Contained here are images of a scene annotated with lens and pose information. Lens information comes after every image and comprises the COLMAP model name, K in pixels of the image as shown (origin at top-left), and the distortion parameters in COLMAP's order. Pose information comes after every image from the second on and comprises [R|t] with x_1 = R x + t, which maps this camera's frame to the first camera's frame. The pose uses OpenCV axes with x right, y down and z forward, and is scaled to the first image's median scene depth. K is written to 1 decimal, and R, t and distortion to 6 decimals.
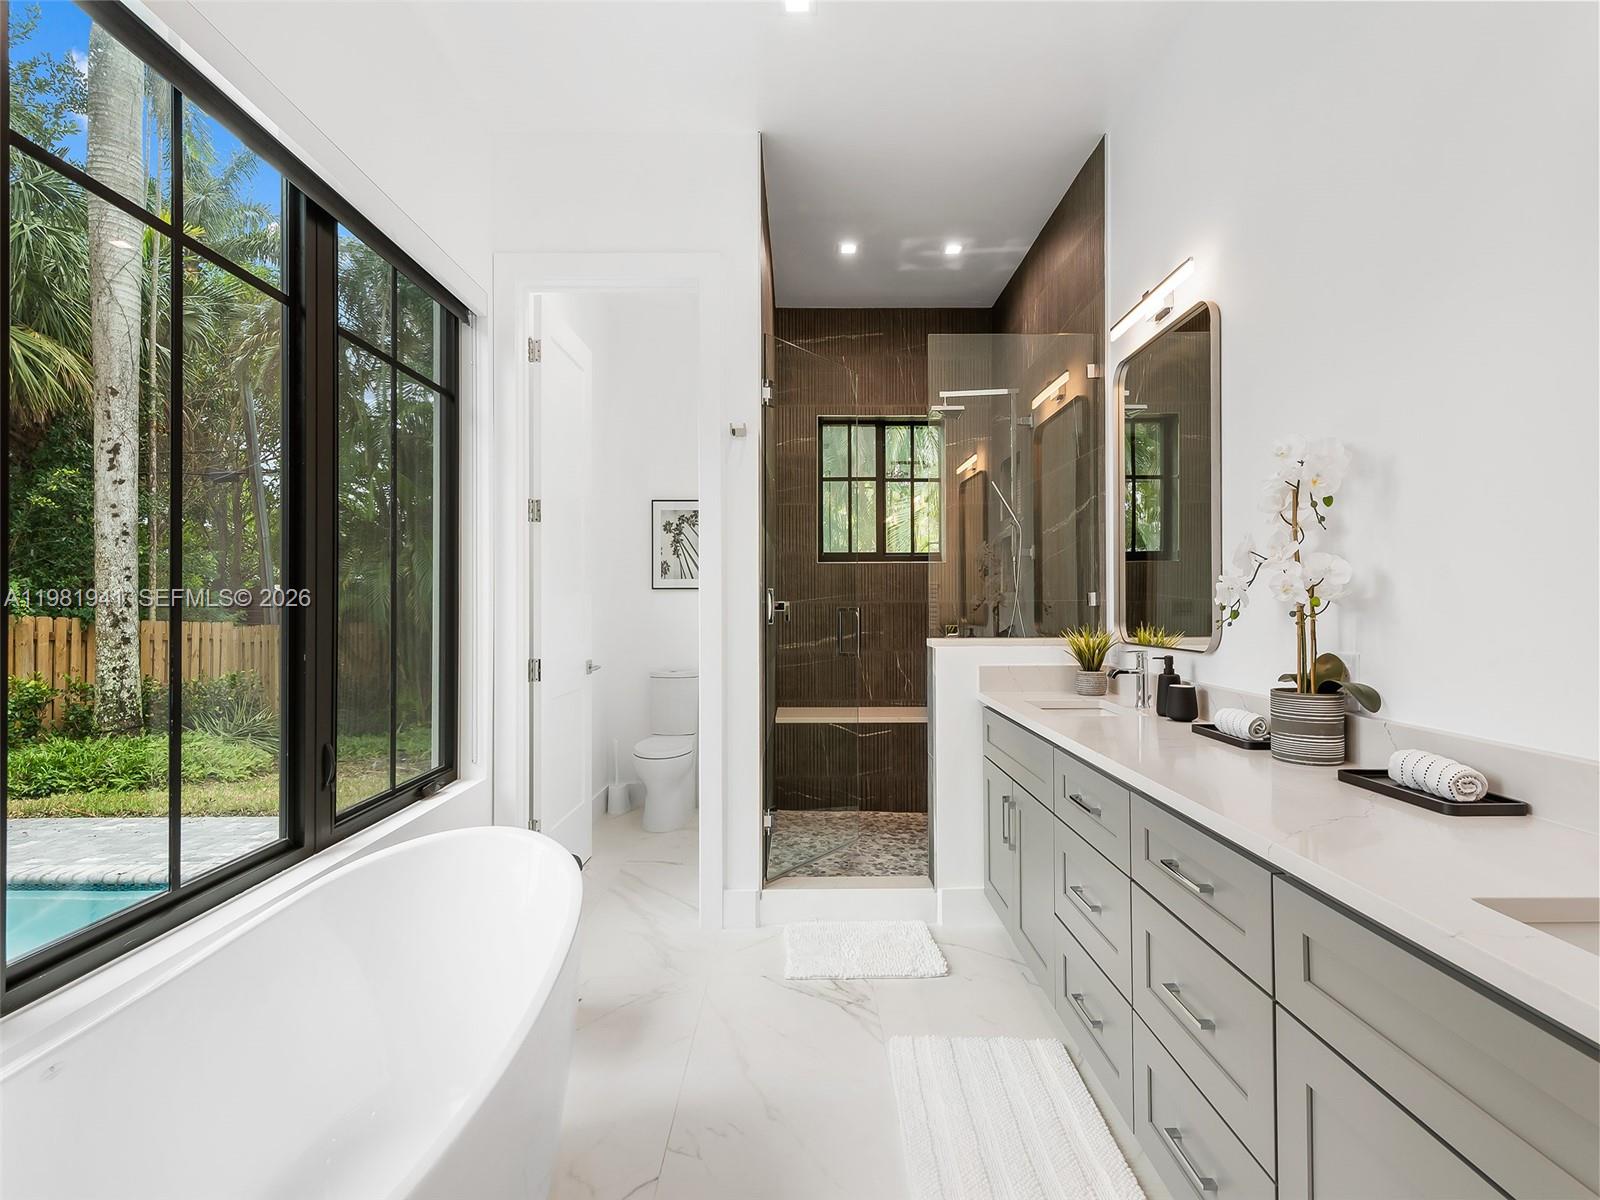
lens RADIAL K [[756.3, 0, 807.3], [0, 756.3, 598.5], [0, 0, 1]] dist [0.019325, -0.006833]
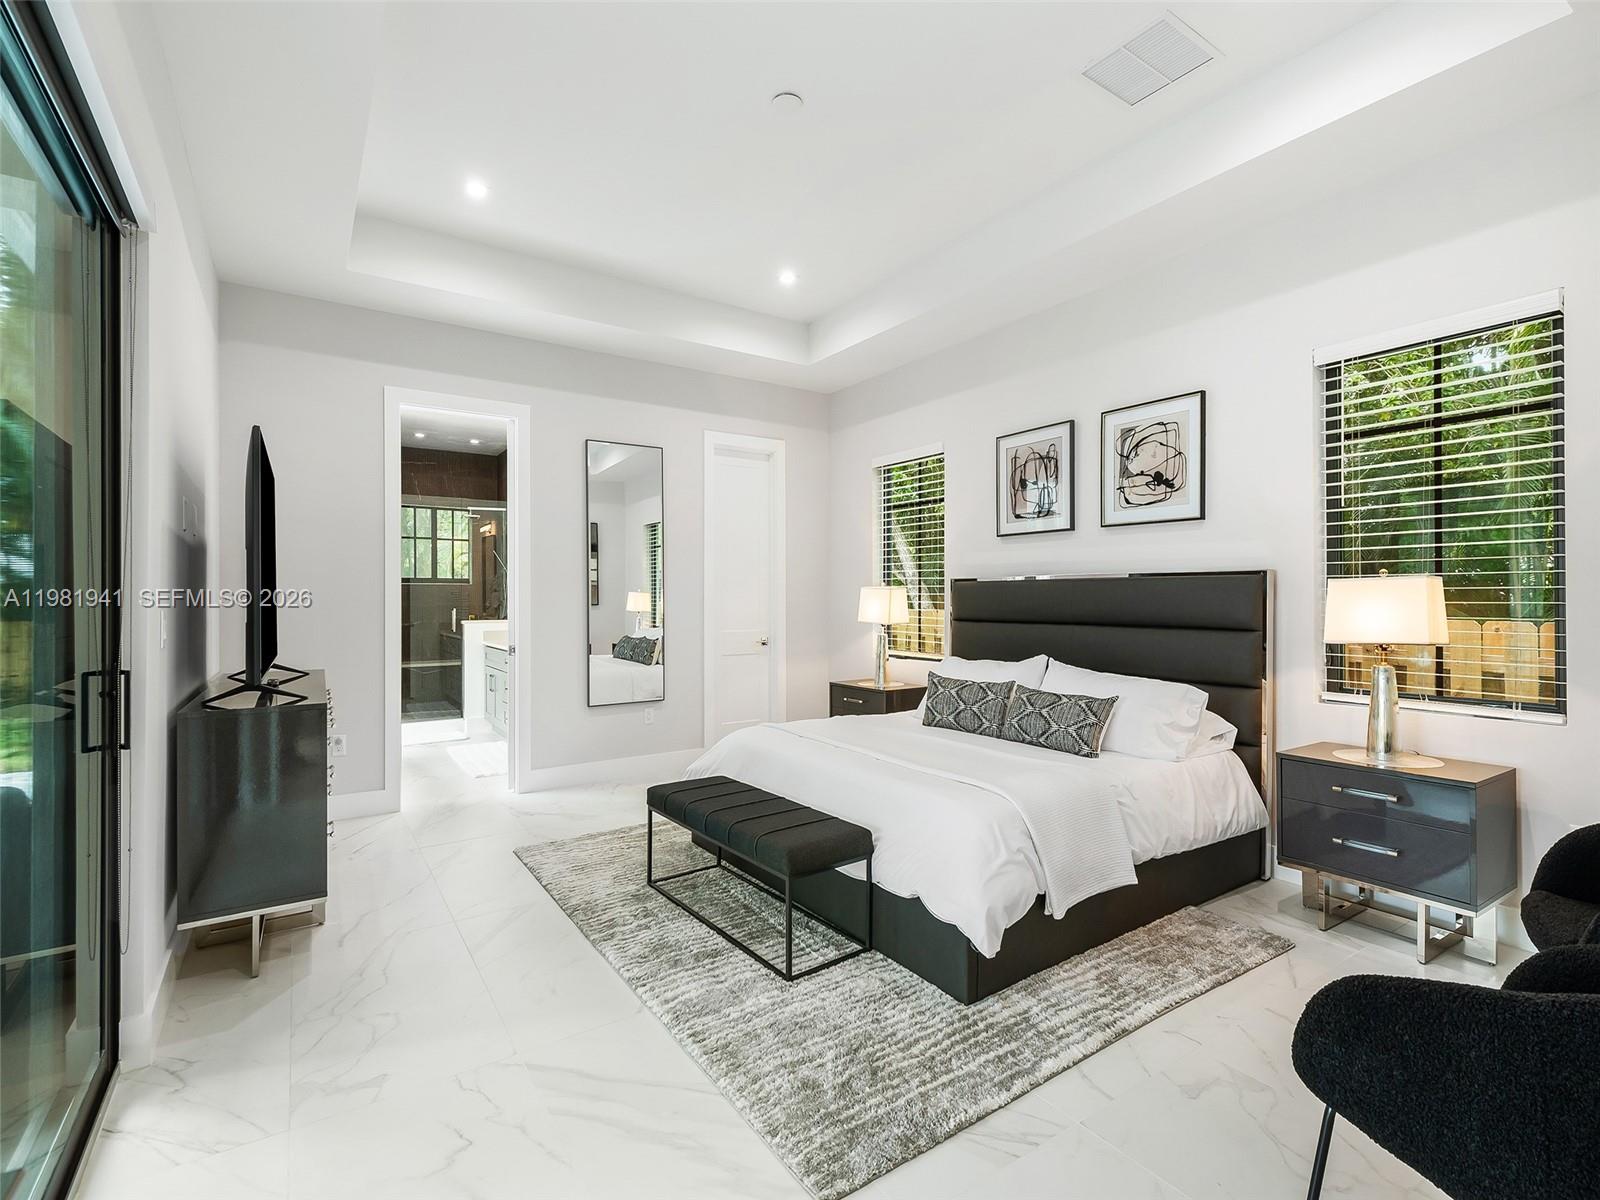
lens RADIAL K [[756.3, 0, 811.1], [0, 756.3, 595.1], [0, 0, 1]] dist [0.019325, -0.006833]
pose [[0.832056, 0.004649, 0.554672, -0.267808], [-0.005200, 0.999986, -0.000581, -0.036482], [-0.554667, -0.002401, 0.832069, -1.710979]]
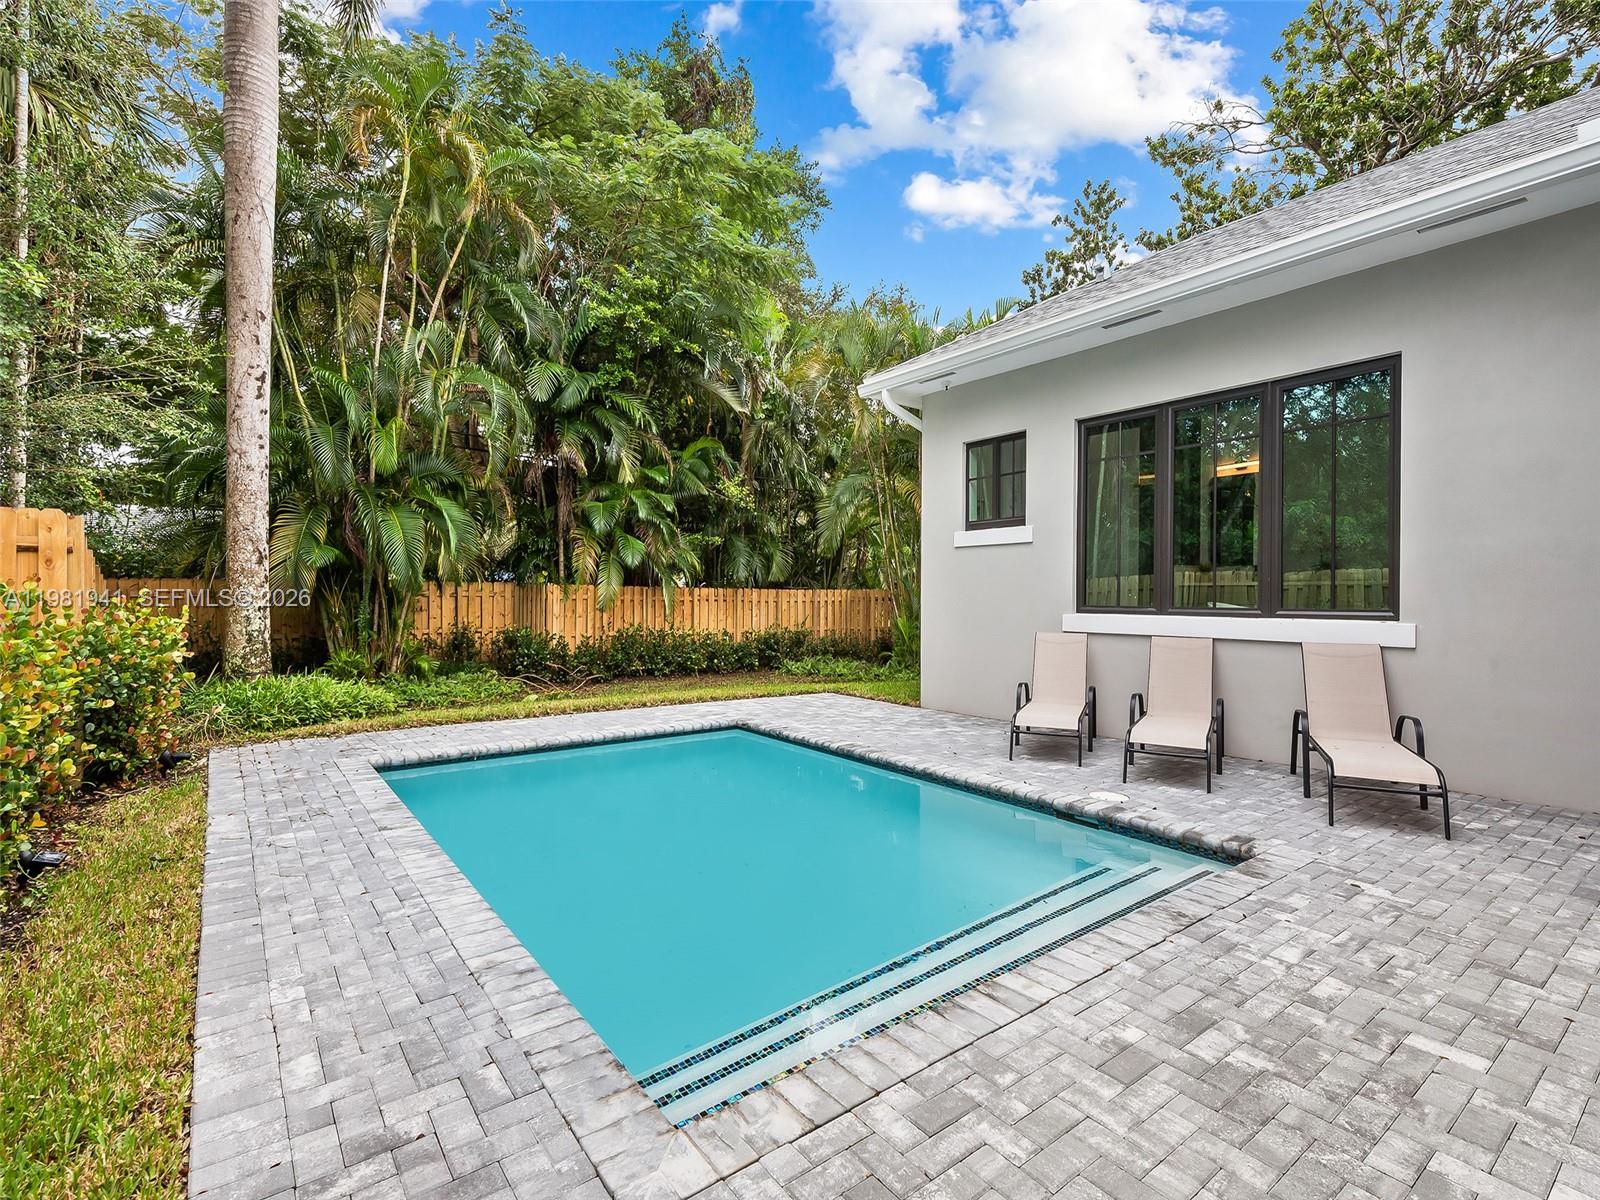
lens RADIAL K [[756.3, 0, 809.1], [0, 756.3, 593.5], [0, 0, 1]] dist [0.019325, -0.006833]
pose [[0.796745, 0.011672, 0.604203, -2.617723], [-0.014498, 0.999895, -0.000198, 0.180265], [-0.604141, -0.008602, 0.796831, -0.476049]]
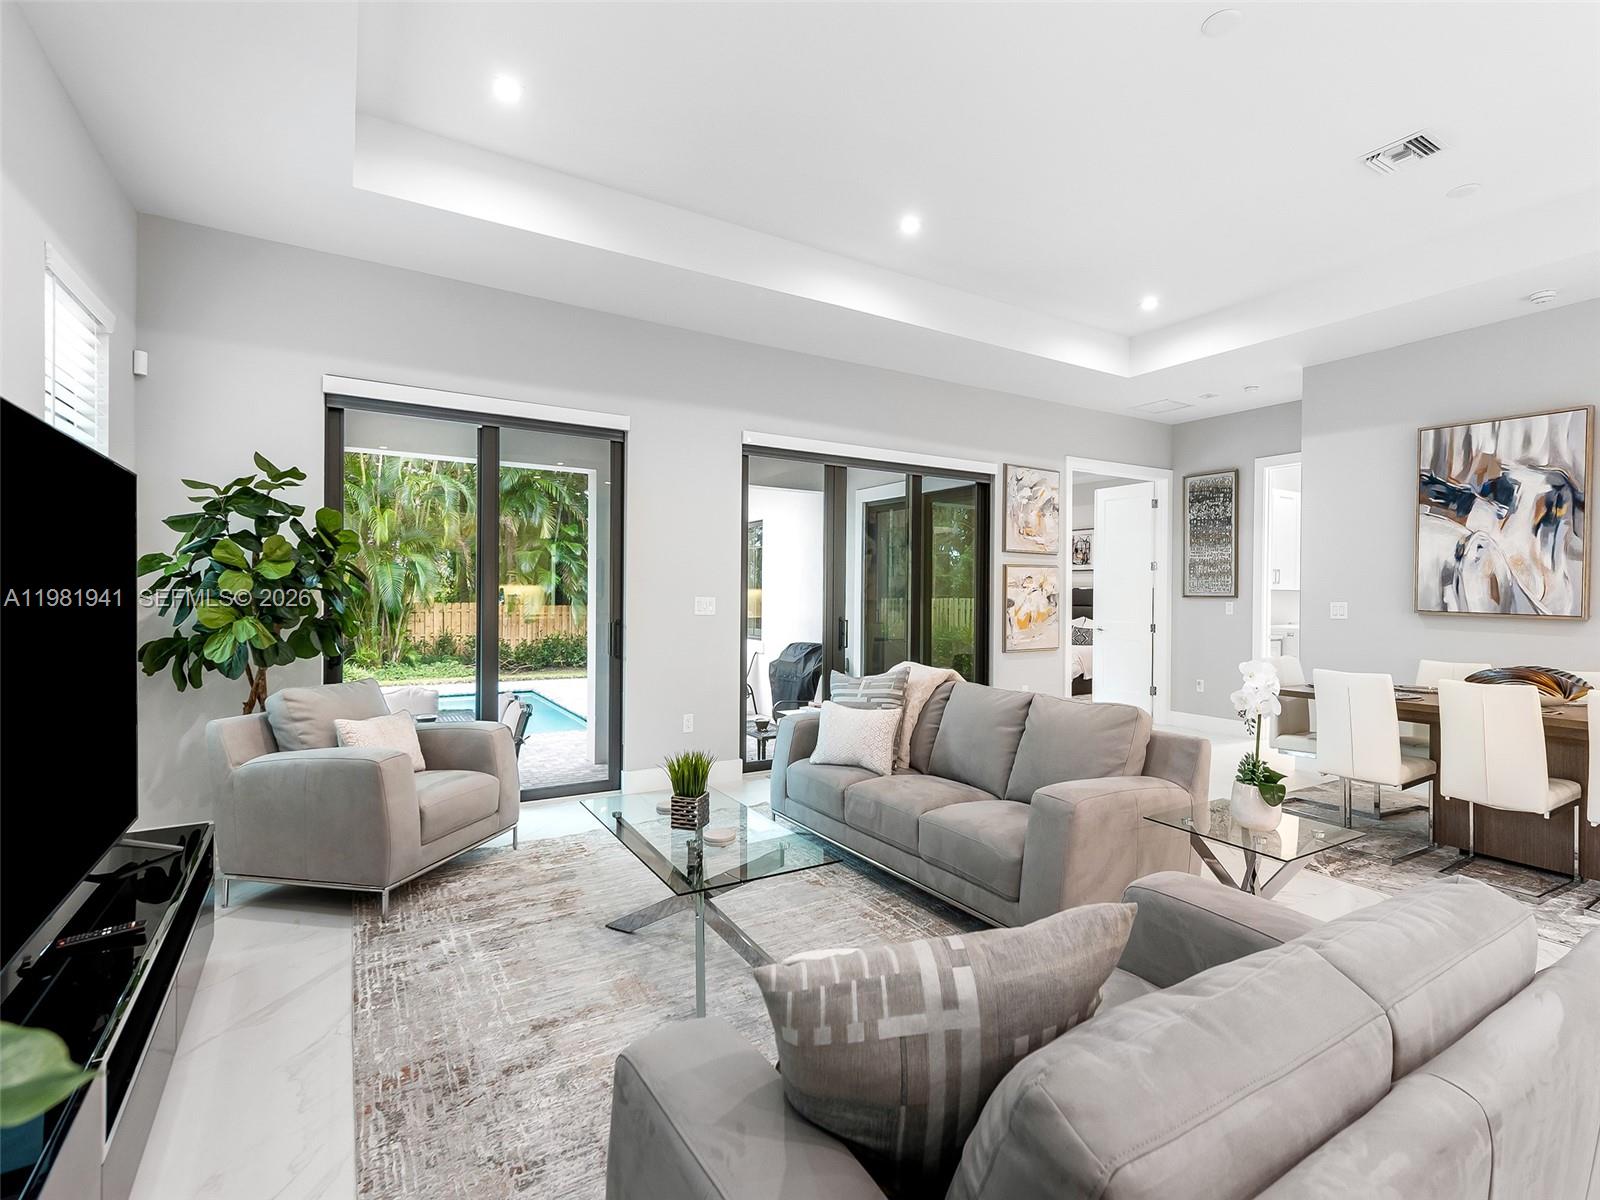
lens RADIAL K [[756.3, 0, 810.2], [0, 756.3, 596.1], [0, 0, 1]] dist [0.019325, -0.006833]
pose [[0.855504, 0.011759, 0.517663, -2.257519], [-0.018033, 0.999812, 0.007090, -0.039453], [-0.517482, -0.015401, 0.855555, -3.319645]]
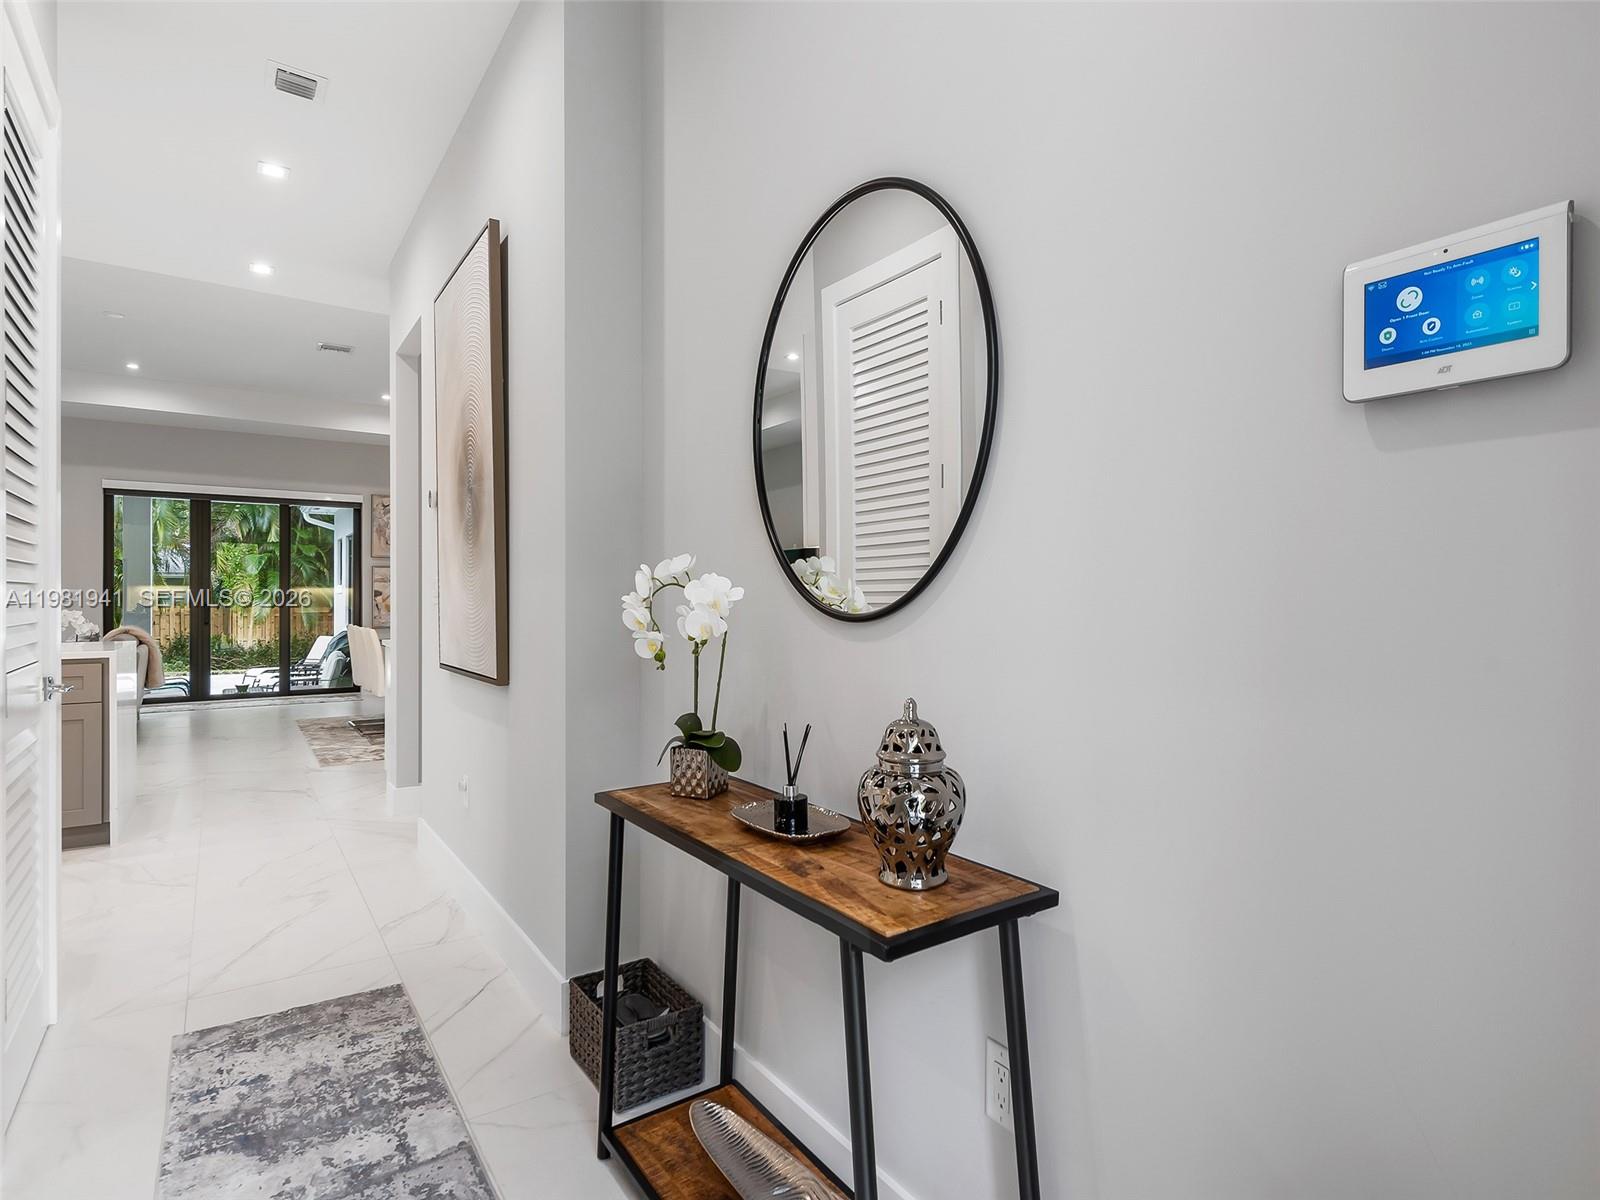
lens RADIAL K [[846.4, 0, 812.2], [0, 846.4, 599.5], [0, 0, 1]] dist [0.012477, -0.002919]
pose [[0.823448, 0.002818, 0.567385, -1.139533], [-0.008147, 0.999943, 0.006857, -0.026437], [-0.567333, -0.010269, 0.823424, -5.602494]]
